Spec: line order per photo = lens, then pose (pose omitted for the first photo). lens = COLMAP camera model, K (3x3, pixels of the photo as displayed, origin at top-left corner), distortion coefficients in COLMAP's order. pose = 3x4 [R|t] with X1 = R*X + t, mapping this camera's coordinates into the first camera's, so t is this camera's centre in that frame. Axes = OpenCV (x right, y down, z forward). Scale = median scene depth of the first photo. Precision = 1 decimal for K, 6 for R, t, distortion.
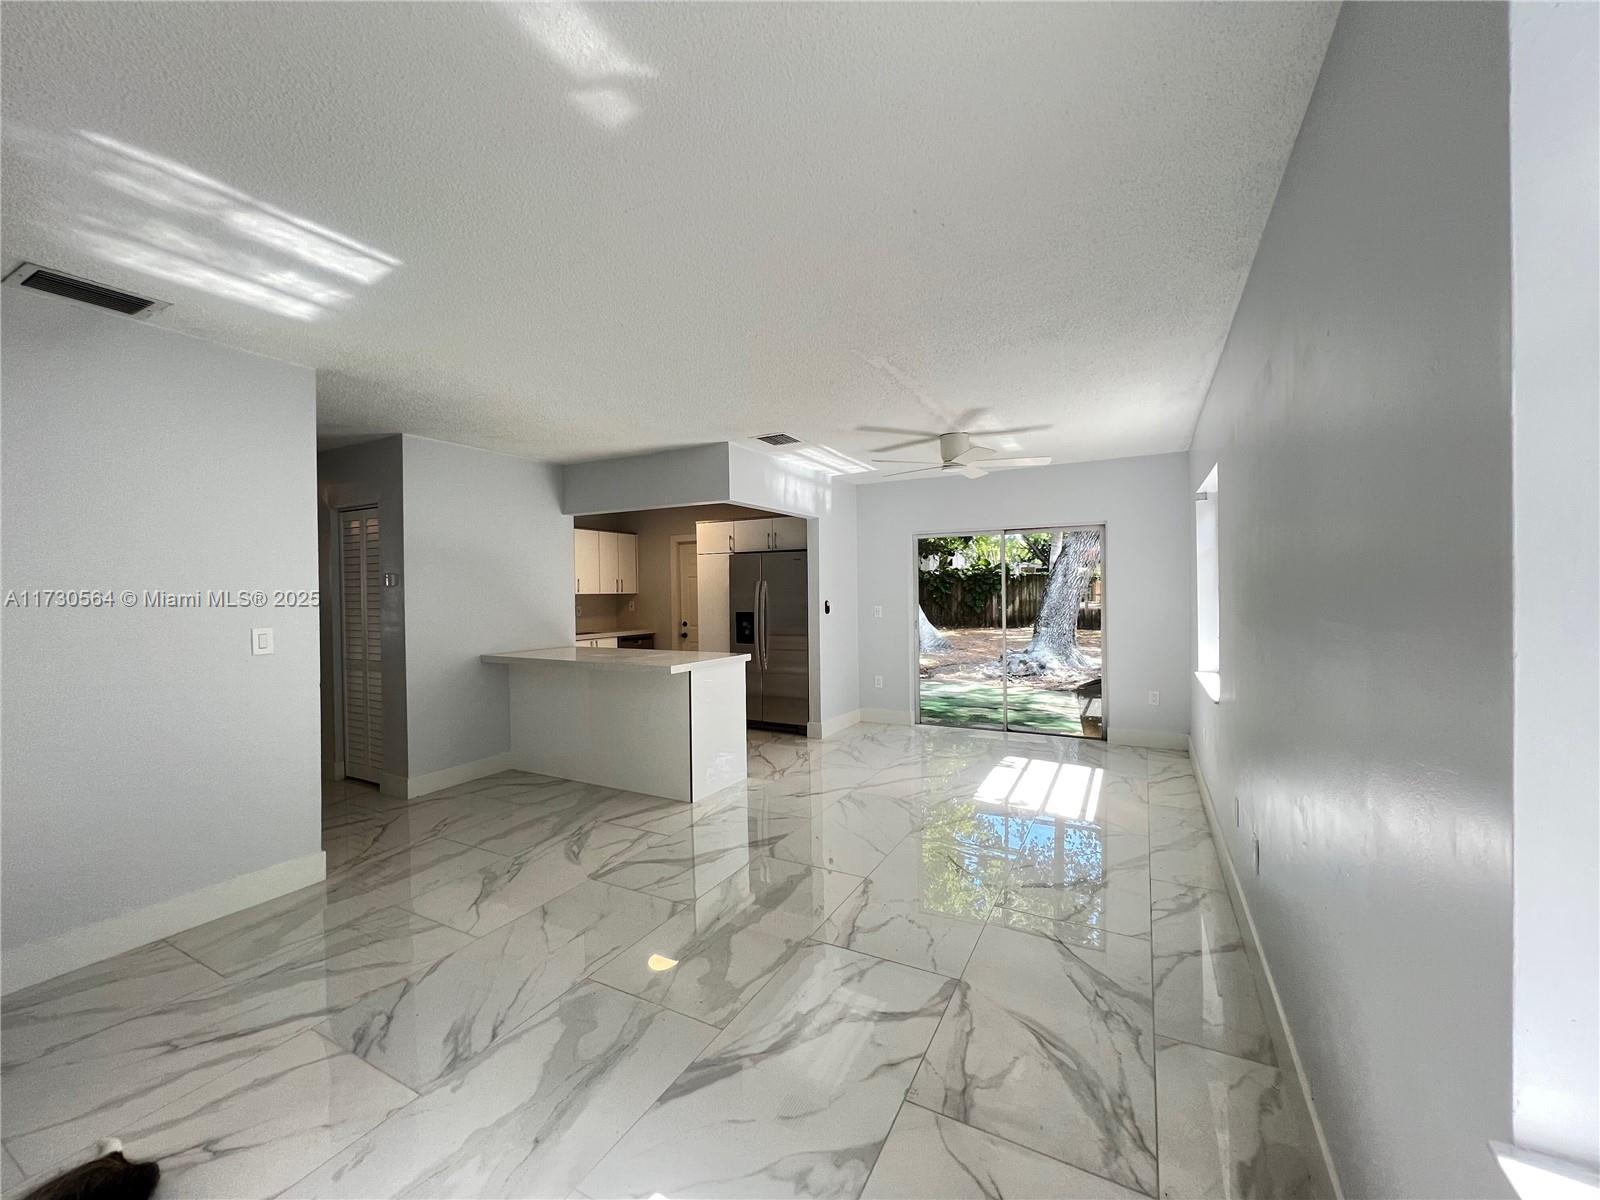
lens RADIAL K [[637.3, 0, 792.3], [0, 637.3, 598.3], [0, 0, 1]] dist [0.000060, 0.000015]
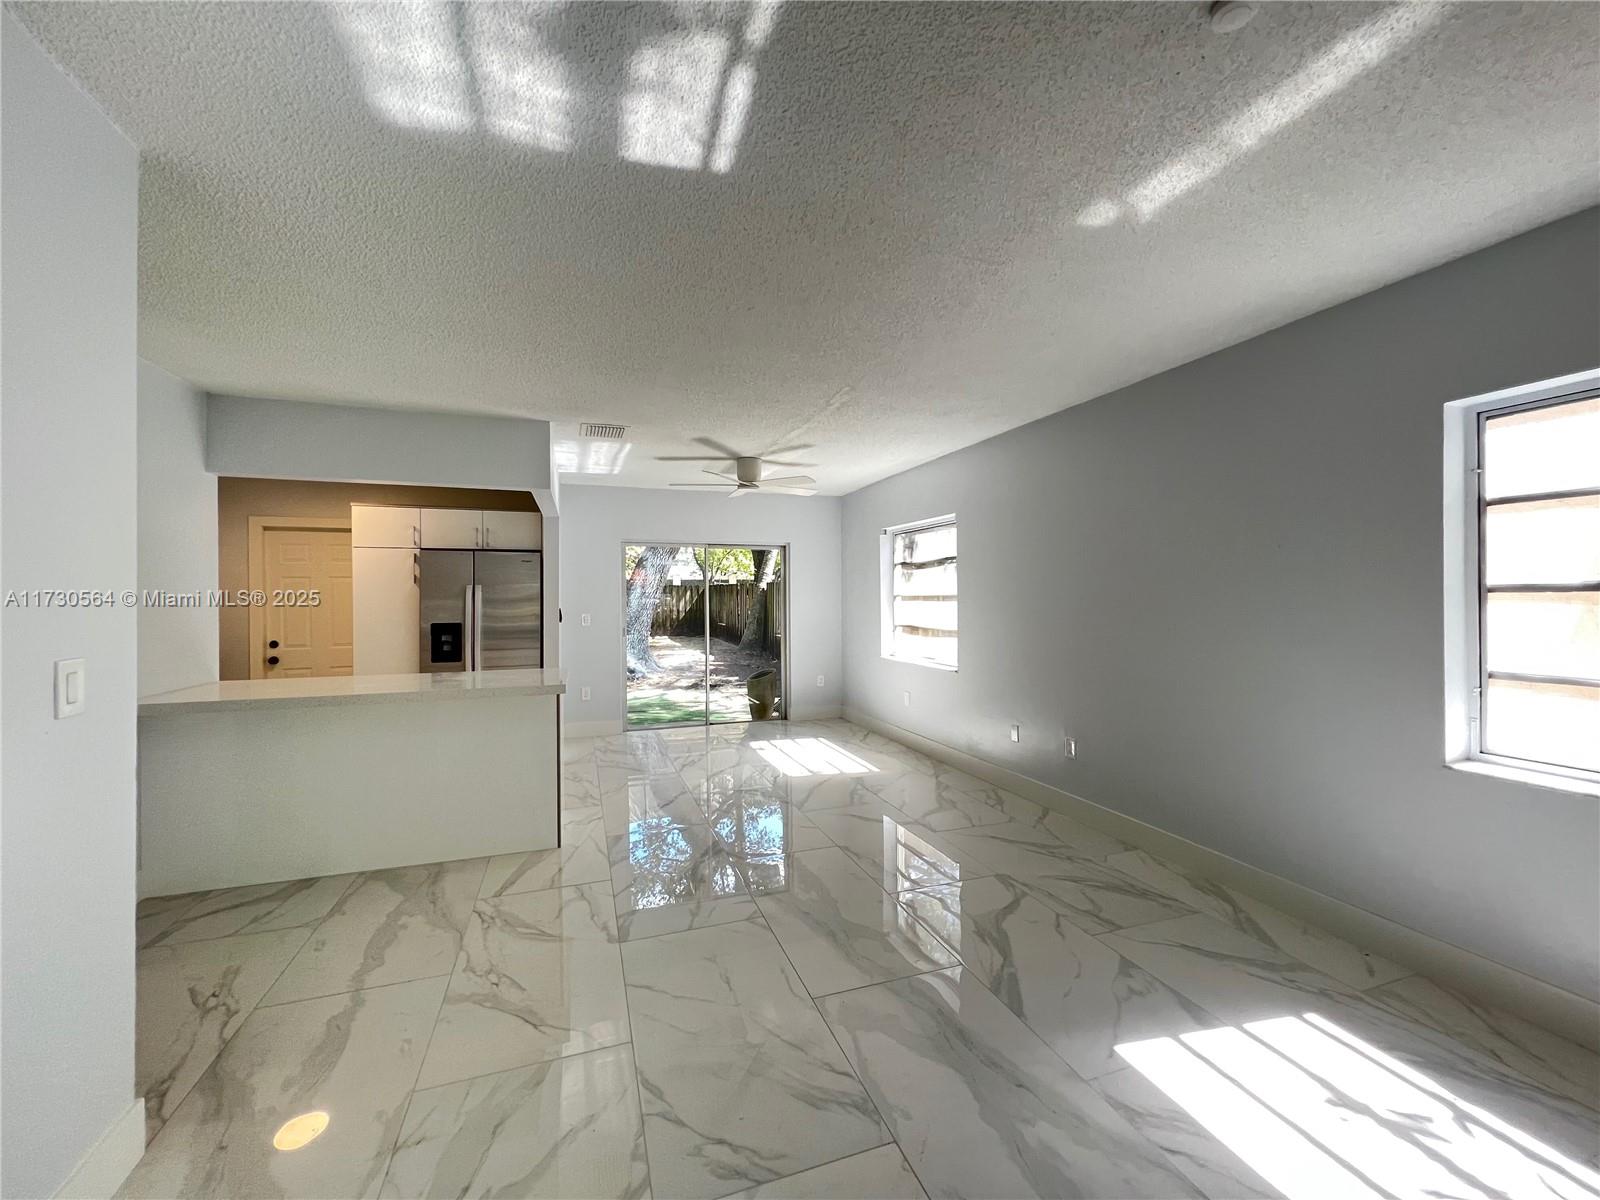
lens RADIAL K [[637.3, 0, 792.3], [0, 637.3, 598.3], [0, 0, 1]] dist [0.000060, 0.000015]
pose [[0.675185, 0.008212, 0.737602, -0.538621], [0.005399, 0.999856, -0.016075, 0.008049], [-0.737628, 0.014836, 0.675044, 0.192809]]
